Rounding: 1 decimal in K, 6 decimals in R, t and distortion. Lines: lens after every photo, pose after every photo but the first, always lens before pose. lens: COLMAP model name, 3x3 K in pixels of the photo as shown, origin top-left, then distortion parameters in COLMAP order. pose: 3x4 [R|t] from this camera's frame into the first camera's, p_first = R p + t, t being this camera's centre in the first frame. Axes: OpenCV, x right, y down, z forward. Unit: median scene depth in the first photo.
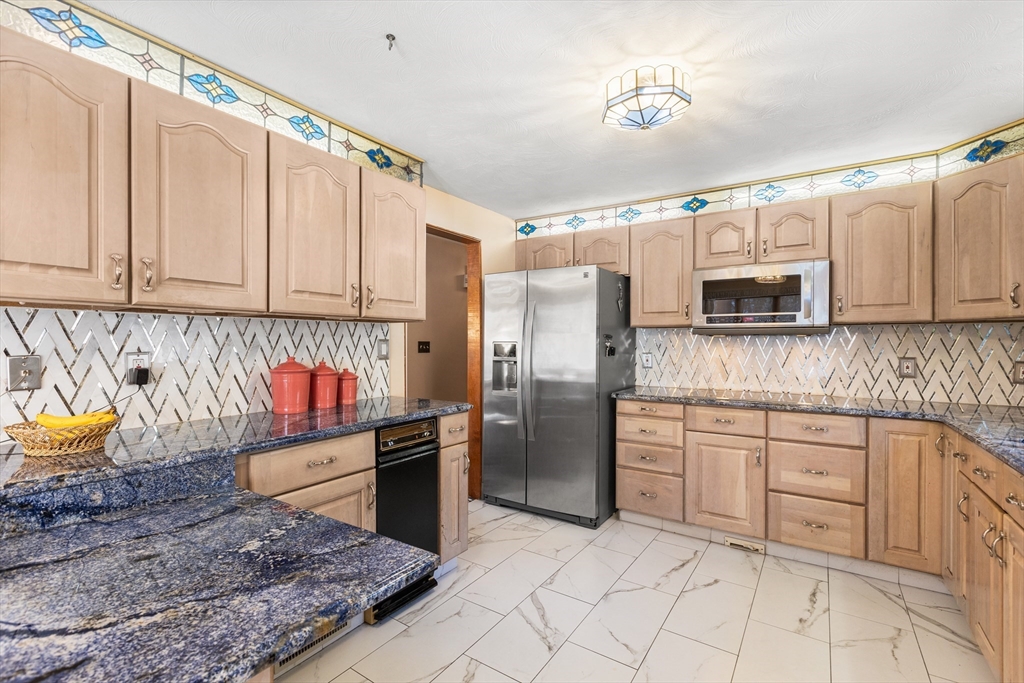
lens RADIAL K [[462.7, 0, 512.0], [0, 462.7, 341.5], [0, 0, 1]] dist [0.002320, 0.000148]
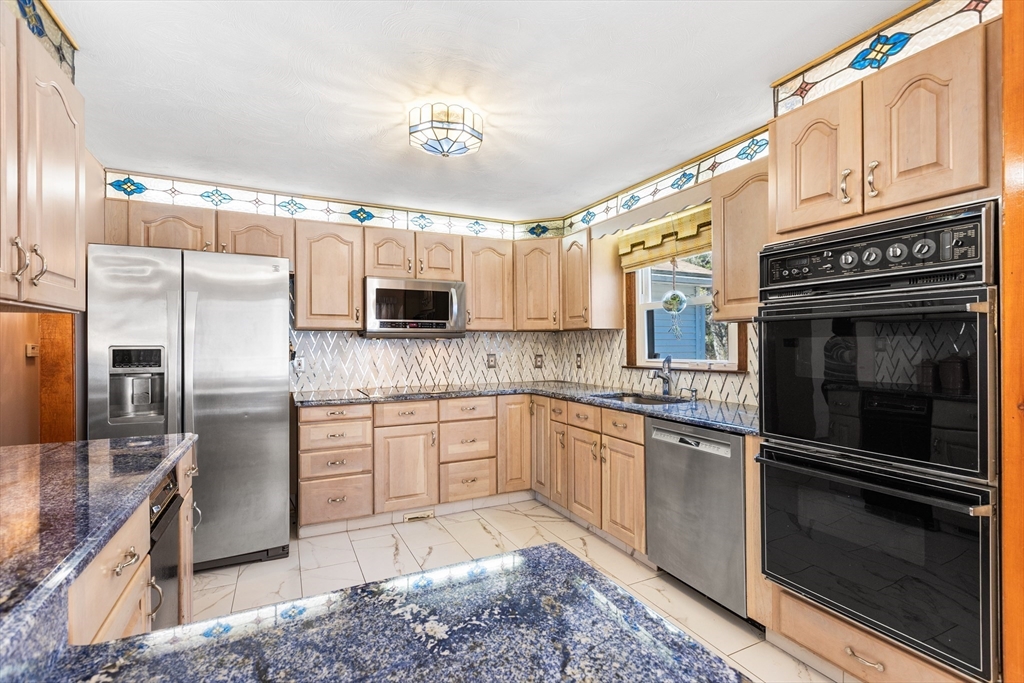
lens RADIAL K [[467.7, 0, 512.0], [0, 467.7, 341.5], [0, 0, 1]] dist [0.000943, 0.000268]
pose [[0.501360, 0.000930, 0.865238, -0.407417], [0.004532, 0.999983, -0.003701, -0.000655], [-0.865227, 0.005777, 0.501347, 0.190548]]
